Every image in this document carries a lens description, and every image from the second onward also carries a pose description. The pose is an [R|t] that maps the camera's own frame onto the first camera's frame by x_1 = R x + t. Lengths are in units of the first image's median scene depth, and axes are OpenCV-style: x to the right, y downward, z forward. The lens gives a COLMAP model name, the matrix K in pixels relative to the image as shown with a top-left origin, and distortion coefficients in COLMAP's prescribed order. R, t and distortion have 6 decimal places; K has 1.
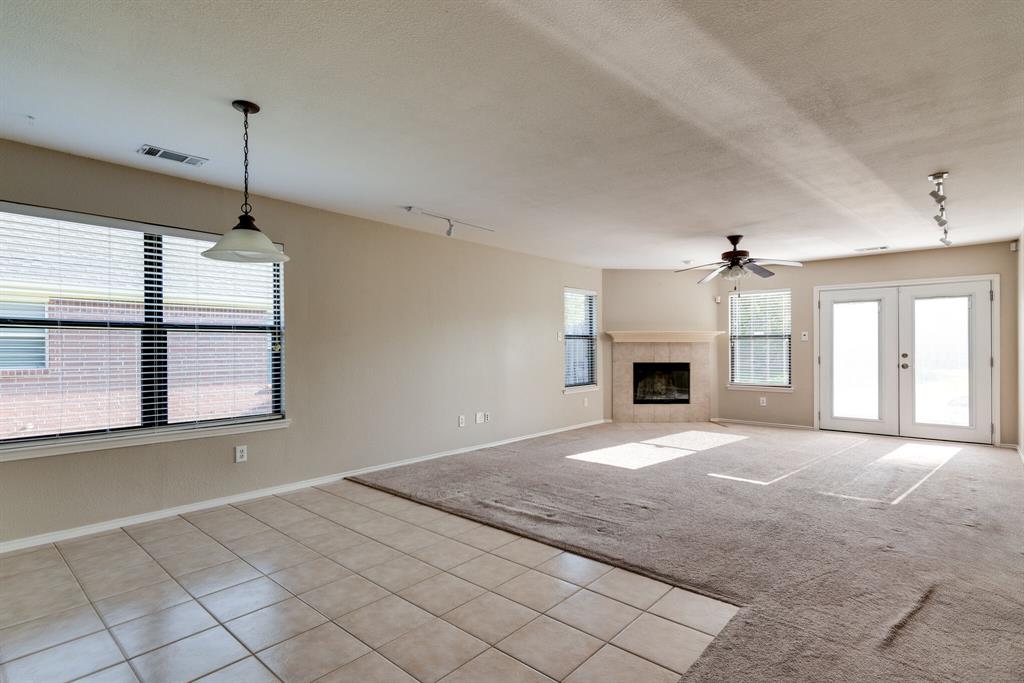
lens RADIAL K [[503.7, 0, 492.7], [0, 503.7, 345.5], [0, 0, 1]] dist [0.018177, -0.000302]
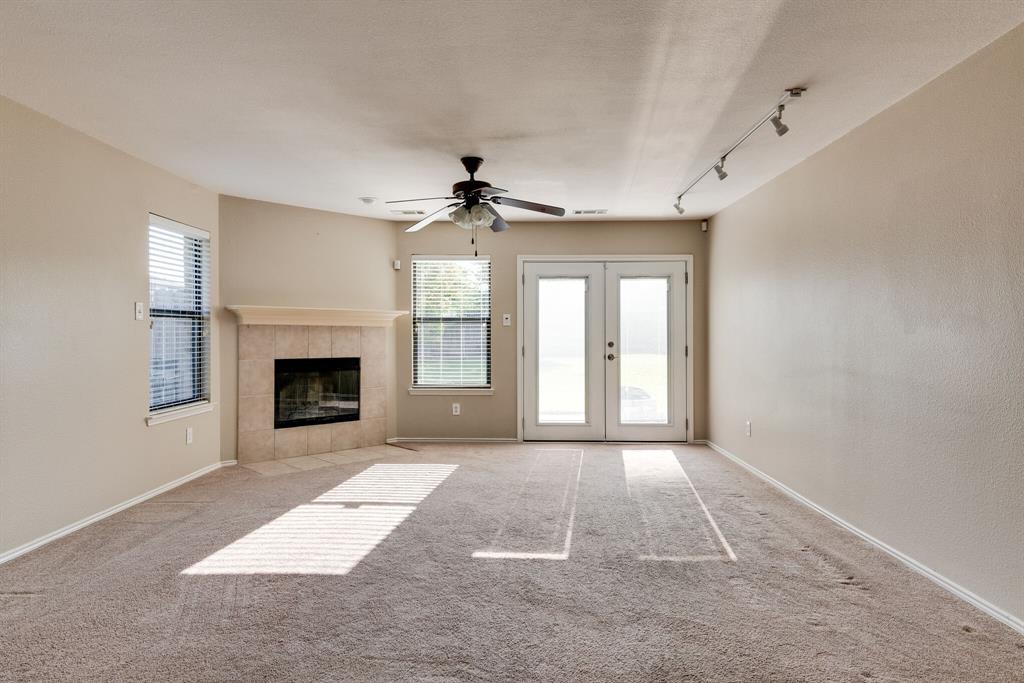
lens RADIAL K [[641.9, 0, 507.9], [0, 641.9, 334.9], [0, 0, 1]] dist [0.045508, -0.000562]
pose [[0.758292, 0.002894, 0.651909, -0.010006], [-0.005298, 0.999984, 0.001724, 0.002681], [-0.651893, -0.004761, 0.758296, 0.260690]]
